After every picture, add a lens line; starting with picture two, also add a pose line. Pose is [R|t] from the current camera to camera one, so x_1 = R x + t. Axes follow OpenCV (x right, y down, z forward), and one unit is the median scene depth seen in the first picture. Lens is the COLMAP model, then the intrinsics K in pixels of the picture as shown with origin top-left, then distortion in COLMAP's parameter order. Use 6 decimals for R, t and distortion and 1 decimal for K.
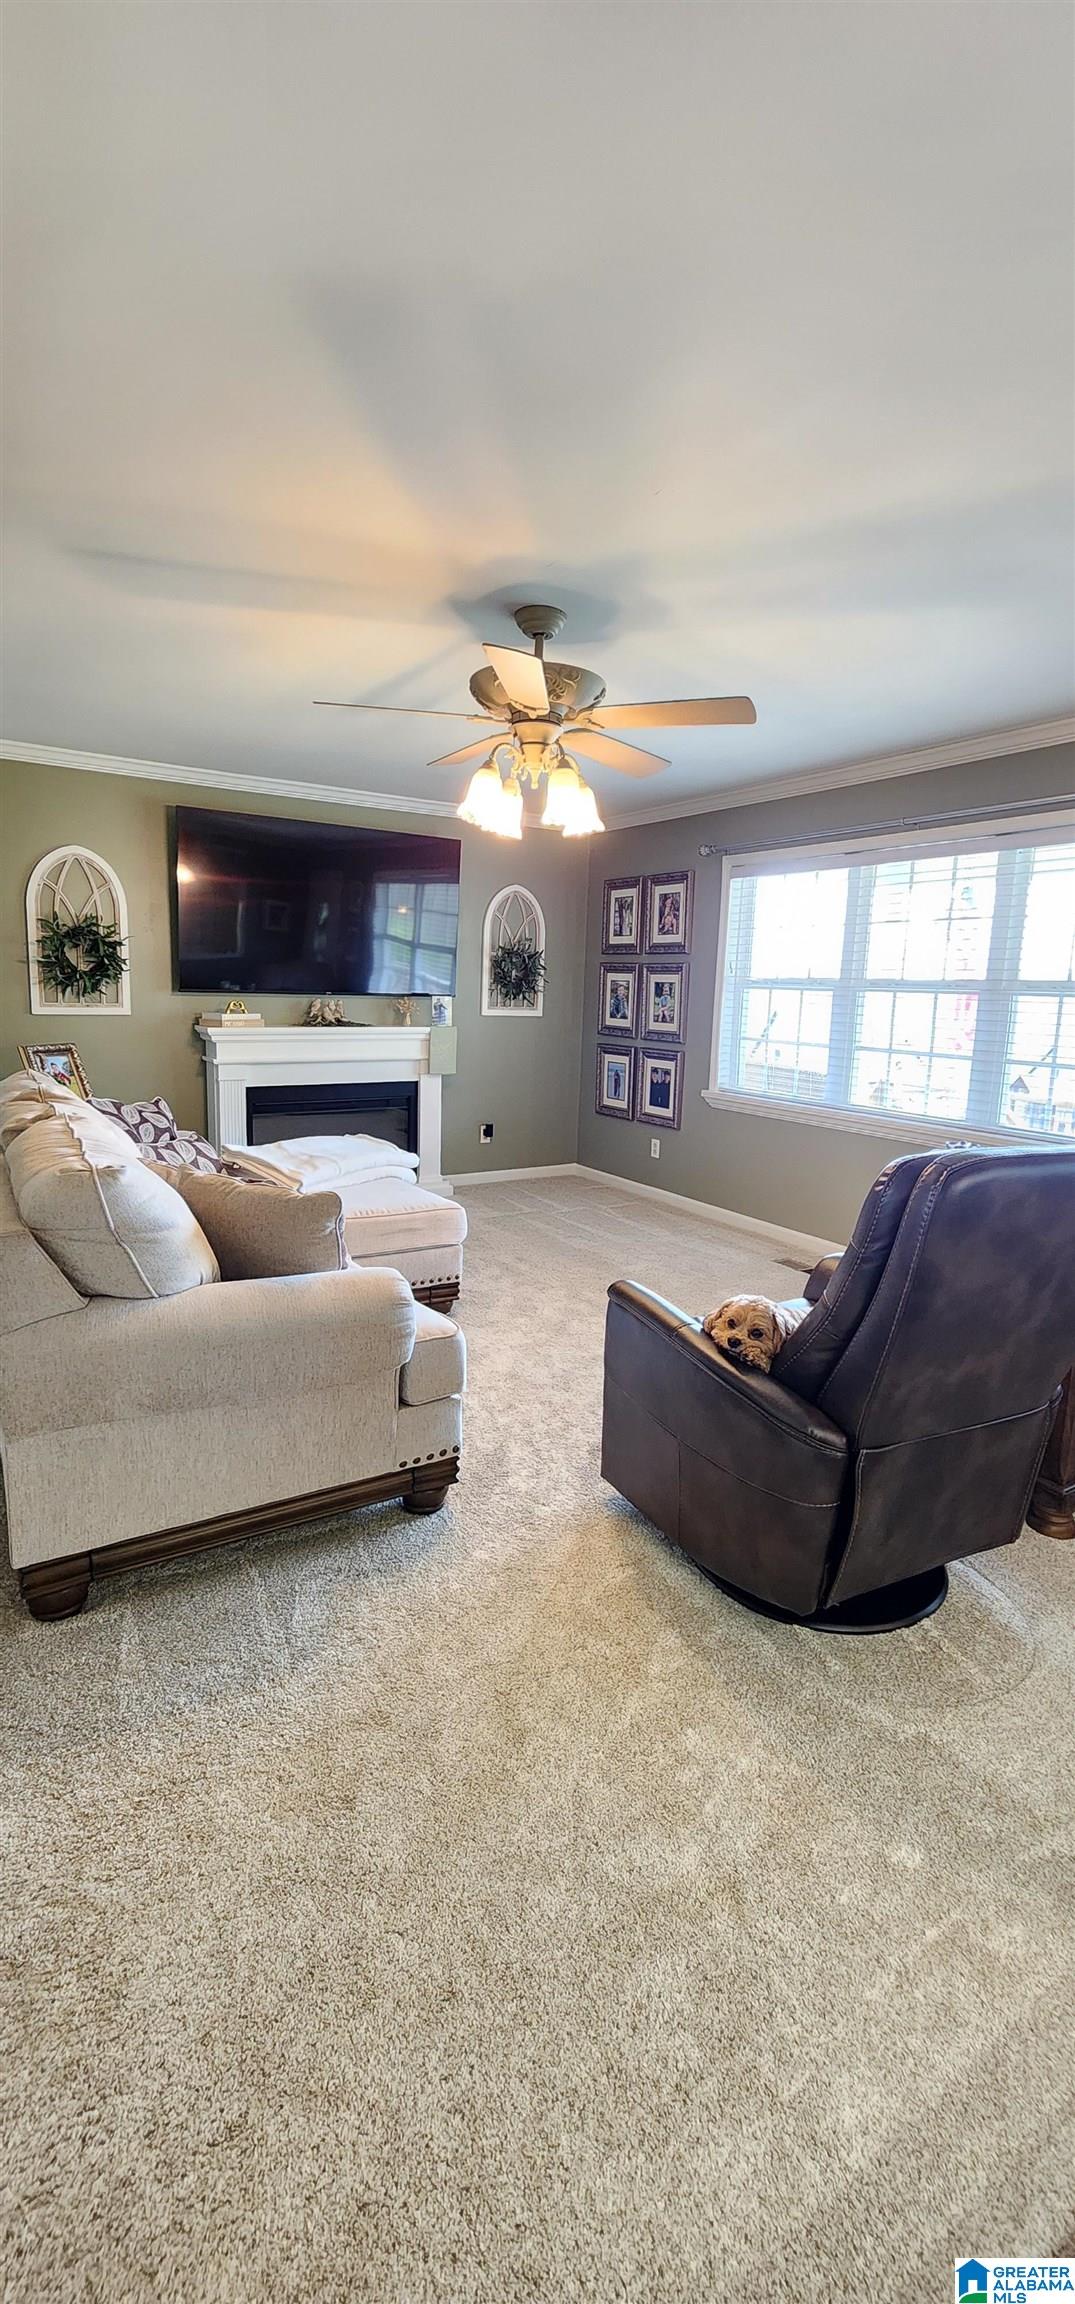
lens RADIAL K [[944.0, 0, 544.1], [0, 944.0, 1130.9], [0, 0, 1]] dist [-0.002950, 0.002543]
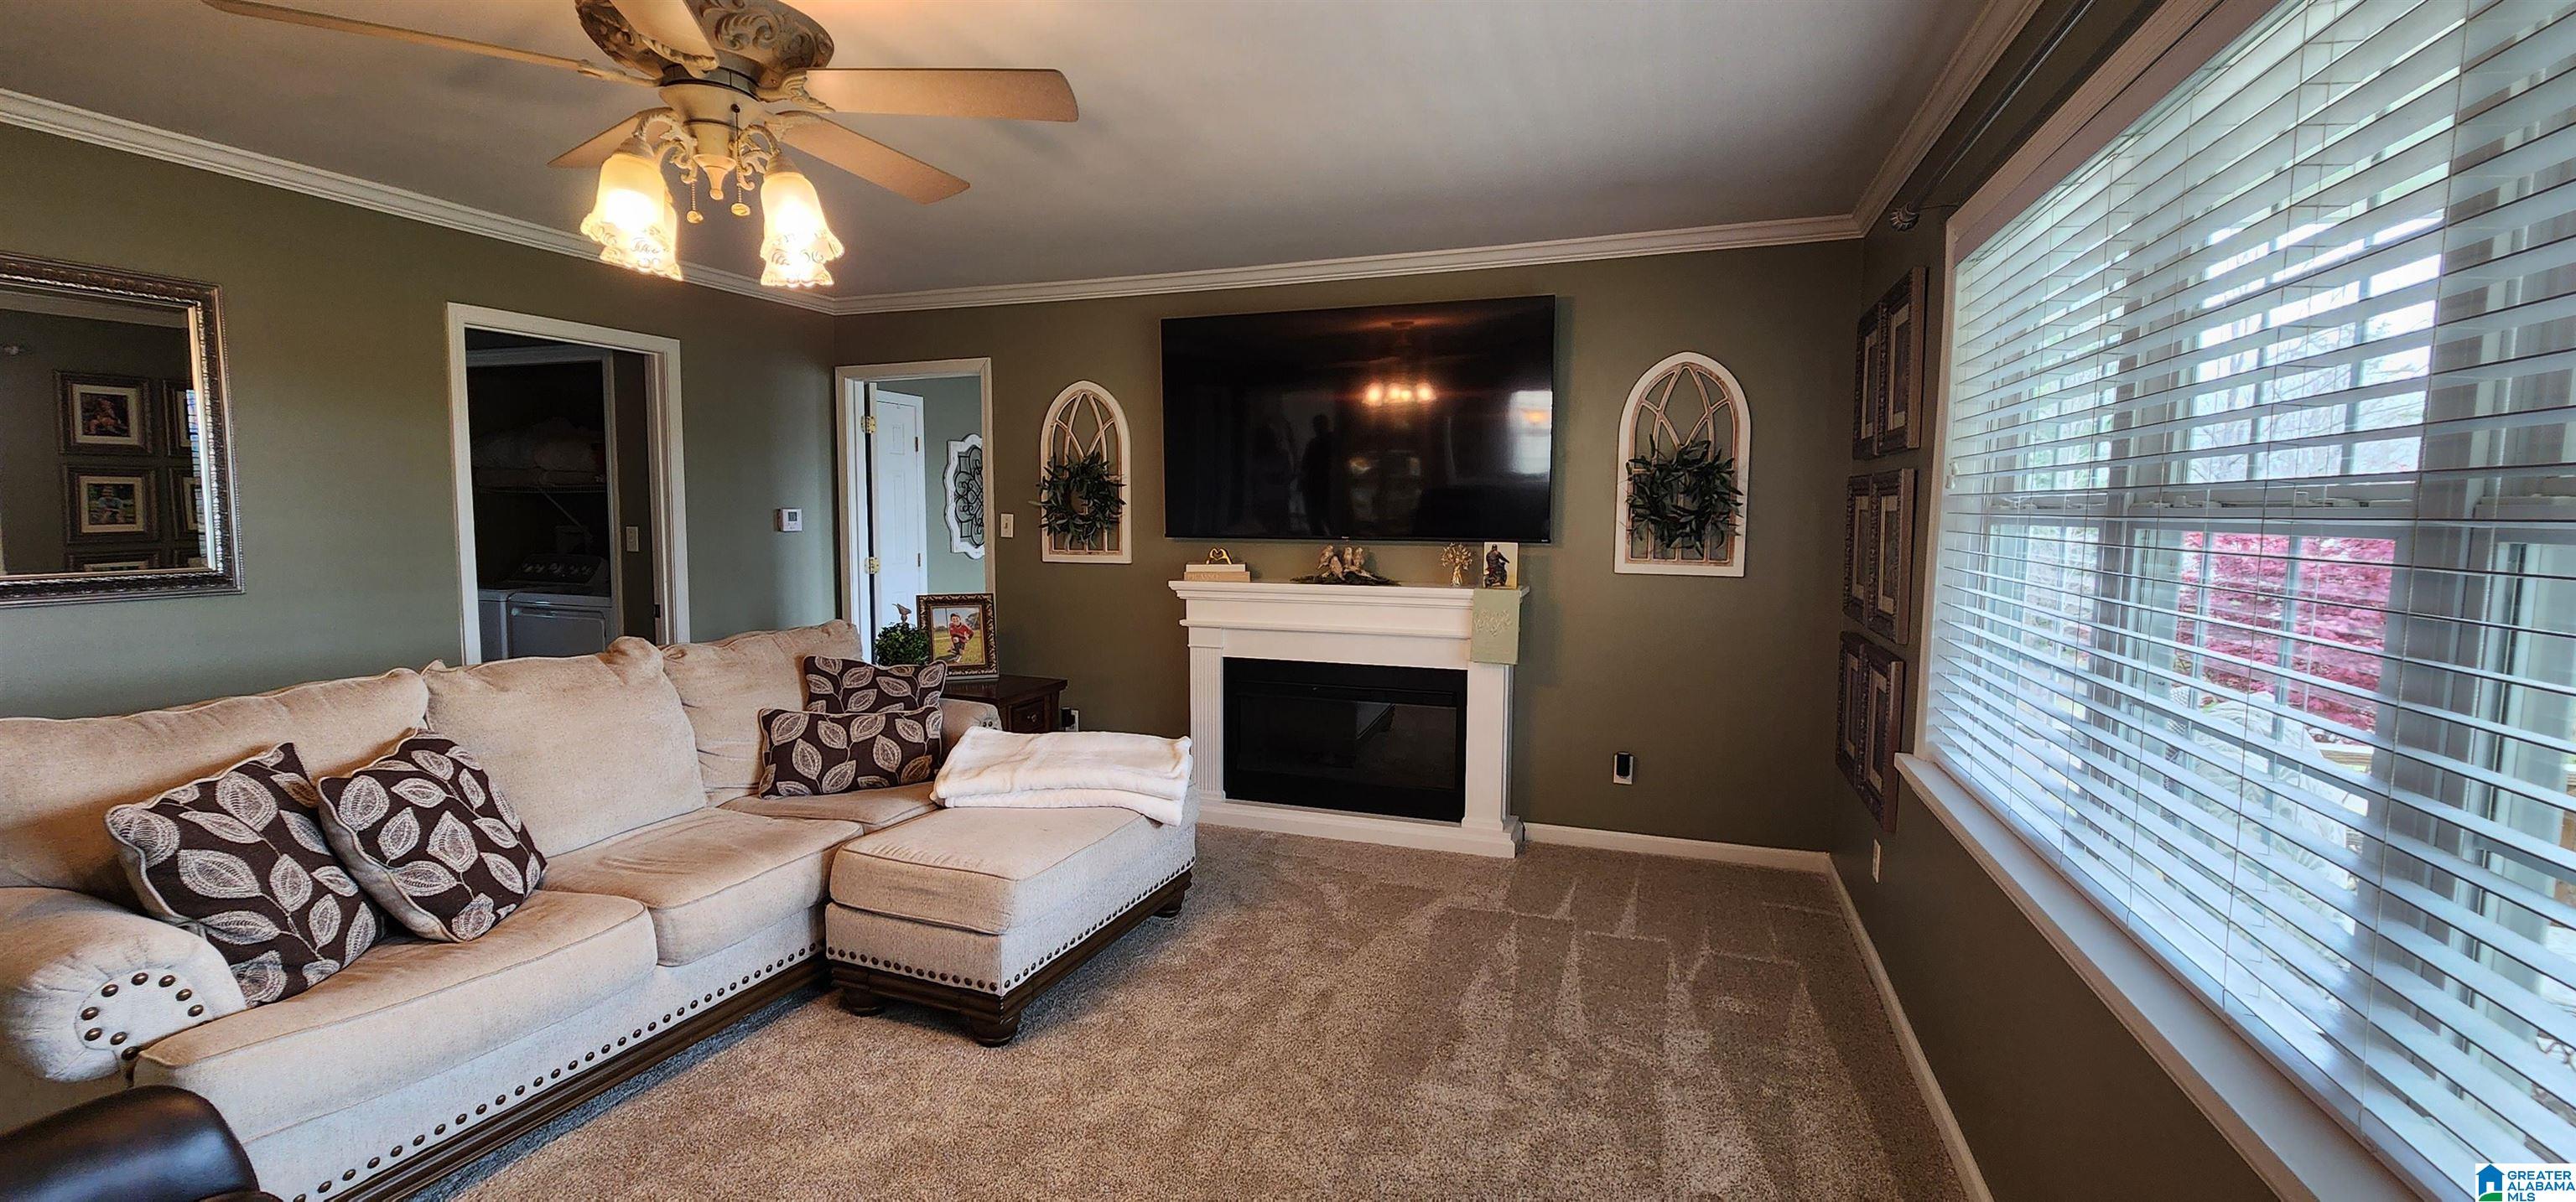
lens RADIAL K [[1055.3, 0, 1265.9], [0, 1055.3, 601.6], [0, 0, 1]] dist [-0.002950, 0.002543]
pose [[0.600054, 0.042545, -0.798828, 0.402636], [-0.110373, 0.993437, -0.029999, -0.069911], [0.792309, 0.106170, 0.600811, 0.494921]]
